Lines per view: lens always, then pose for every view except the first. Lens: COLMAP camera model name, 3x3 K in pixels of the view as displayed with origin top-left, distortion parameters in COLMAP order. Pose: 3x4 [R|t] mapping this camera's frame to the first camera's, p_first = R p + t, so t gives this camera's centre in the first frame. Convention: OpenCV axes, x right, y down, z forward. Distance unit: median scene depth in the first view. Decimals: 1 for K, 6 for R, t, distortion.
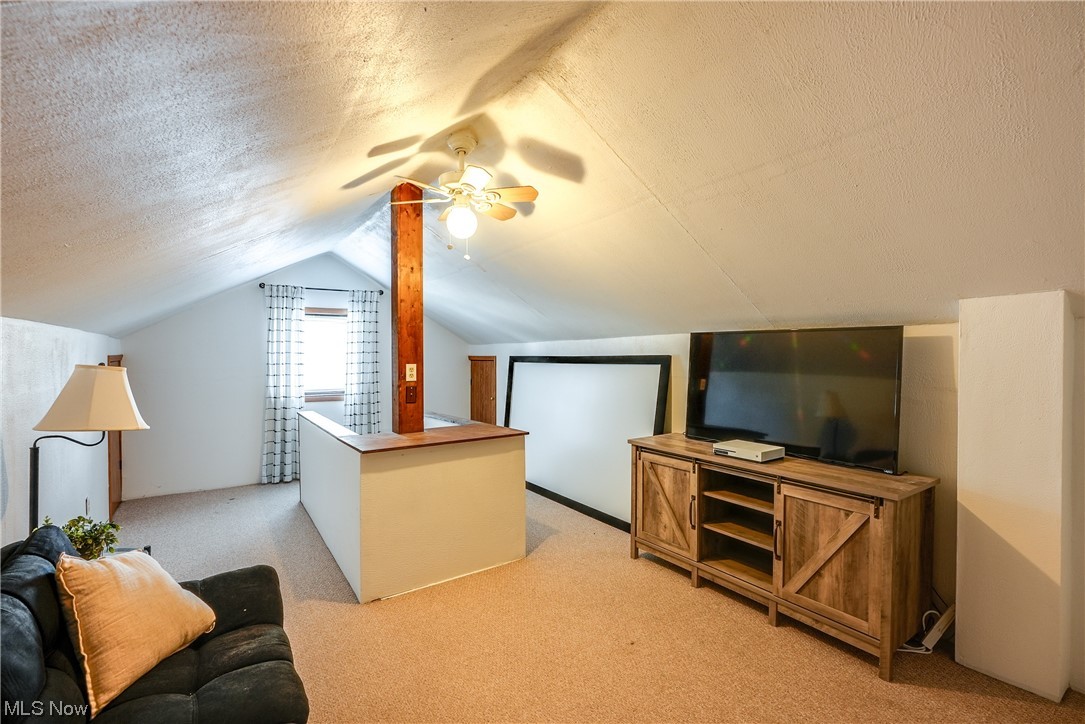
lens RADIAL K [[491.5, 0, 546.2], [0, 491.5, 360.2], [0, 0, 1]] dist [-0.001183, 0.000089]
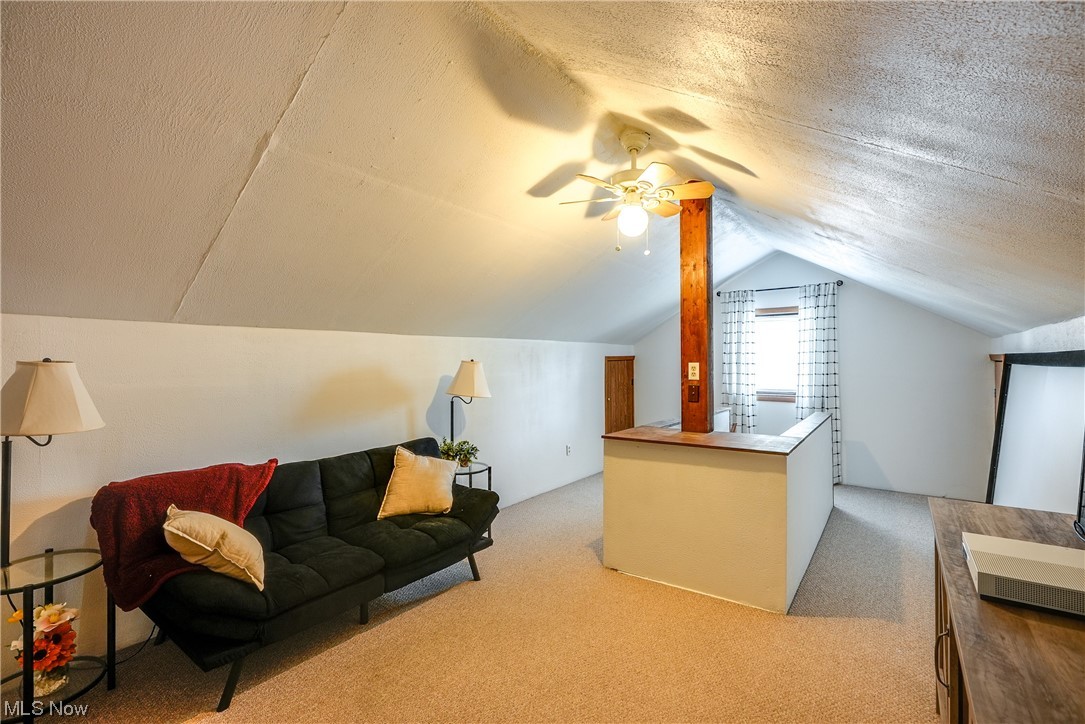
lens RADIAL K [[491.5, 0, 546.1], [0, 491.5, 359.4], [0, 0, 1]] dist [-0.001183, 0.000089]
pose [[0.334979, 0.000597, -0.942225, 0.341833], [-0.005847, 0.999982, -0.001445, 0.002681], [0.942207, 0.005993, 0.334977, 0.238117]]
